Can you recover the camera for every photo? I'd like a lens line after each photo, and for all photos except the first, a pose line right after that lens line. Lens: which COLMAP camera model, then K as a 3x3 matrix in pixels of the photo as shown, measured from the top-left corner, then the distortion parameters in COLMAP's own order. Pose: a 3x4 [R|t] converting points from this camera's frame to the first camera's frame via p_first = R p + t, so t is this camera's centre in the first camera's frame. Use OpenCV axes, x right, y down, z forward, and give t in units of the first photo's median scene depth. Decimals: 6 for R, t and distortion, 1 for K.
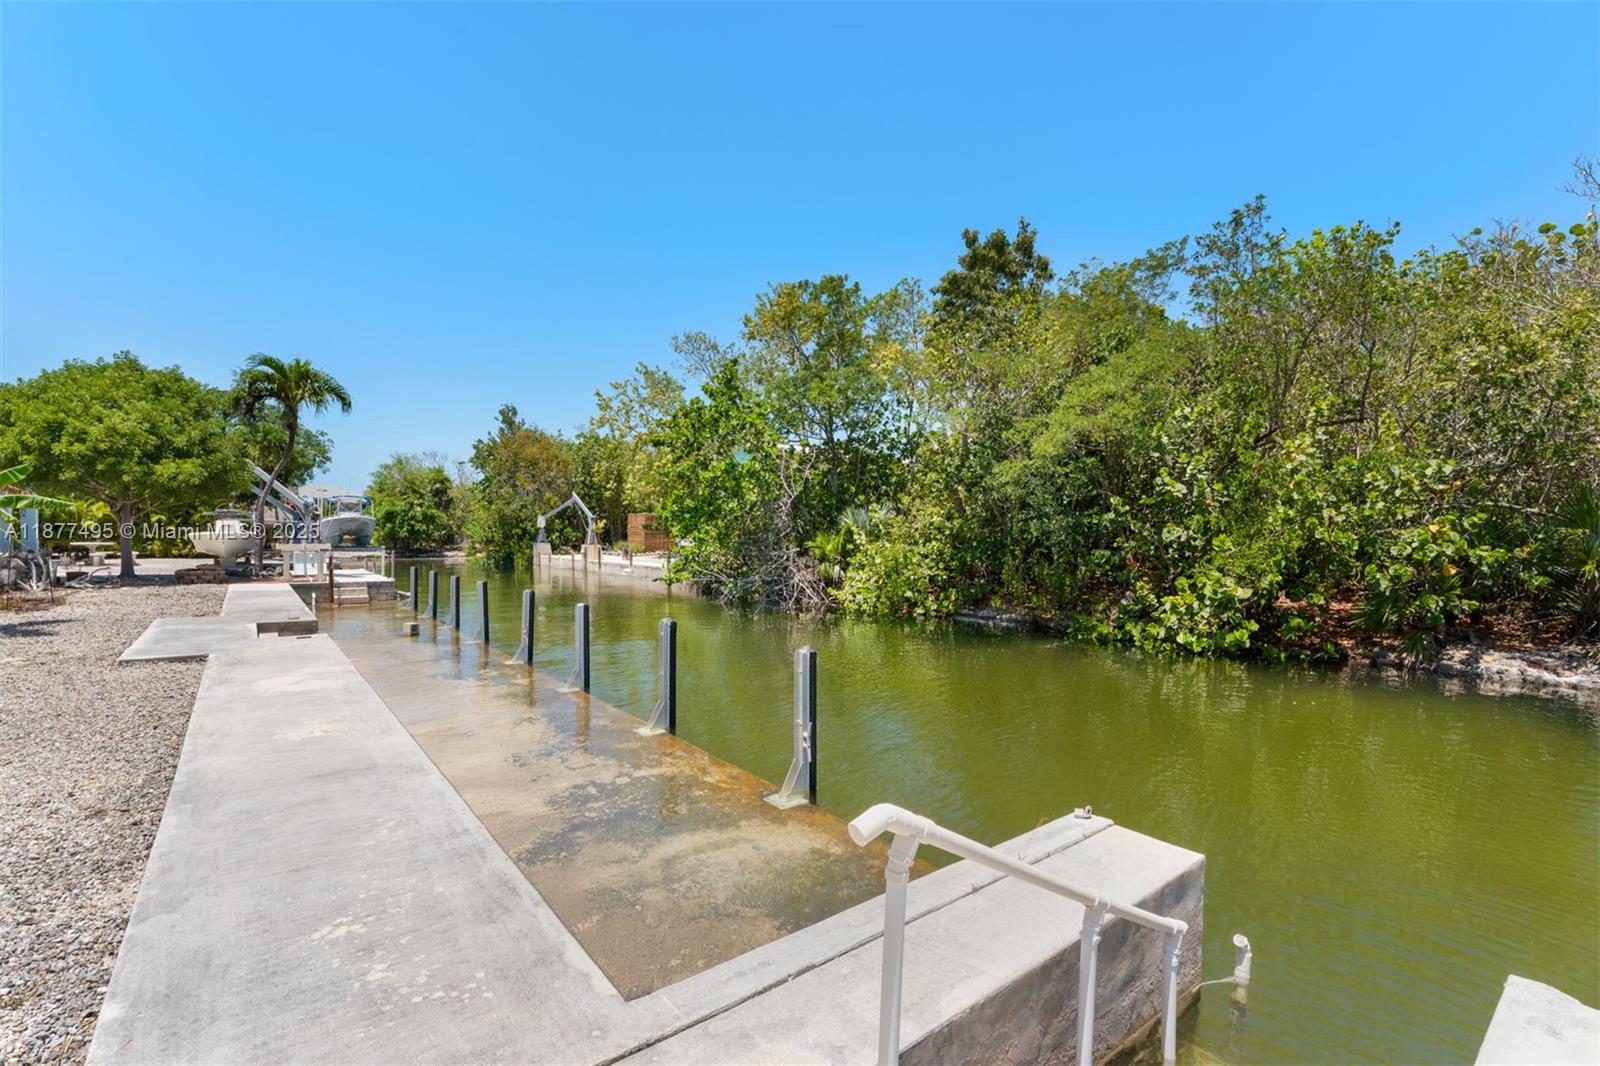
lens RADIAL K [[699.6, 0, 799.6], [0, 699.6, 534.6], [0, 0, 1]] dist [0.000091, 0.000011]
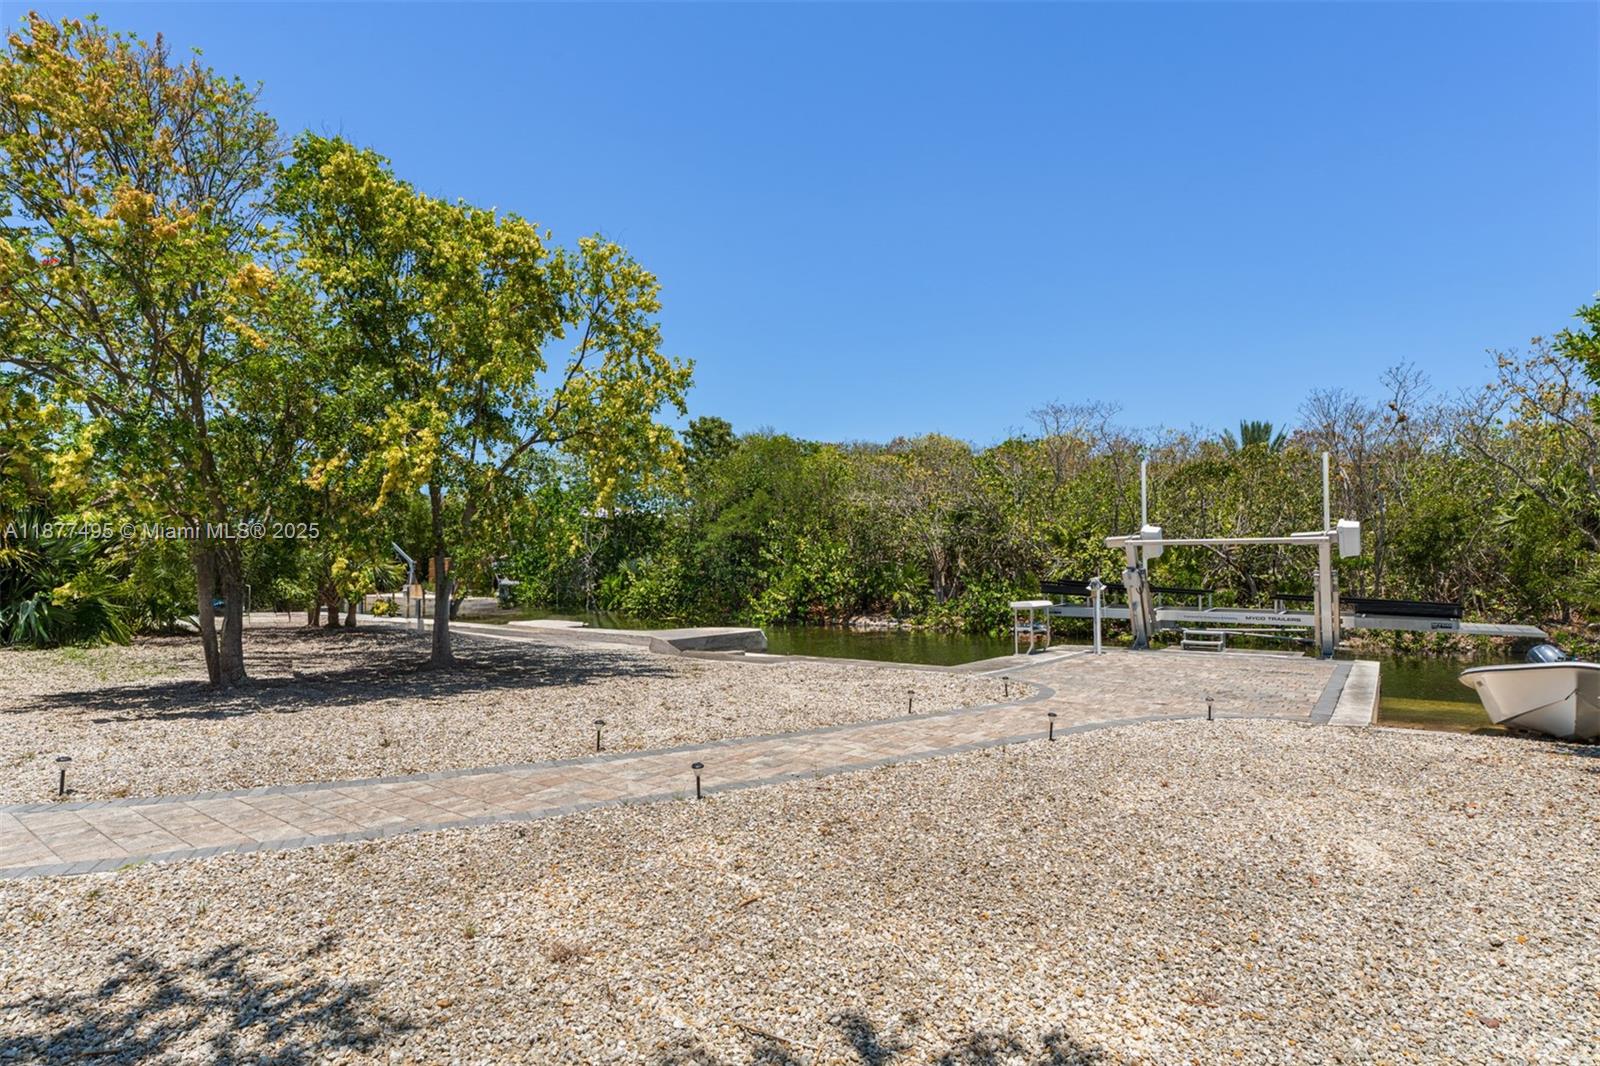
lens RADIAL K [[832.1, 0, 799.7], [0, 832.1, 536.7], [0, 0, 1]] dist [0.000508, 0.000010]
pose [[0.957204, 0.007726, 0.289311, -0.109217], [0.005543, 0.998971, -0.045019, -0.001316], [-0.289361, 0.044696, 0.956176, -1.062678]]
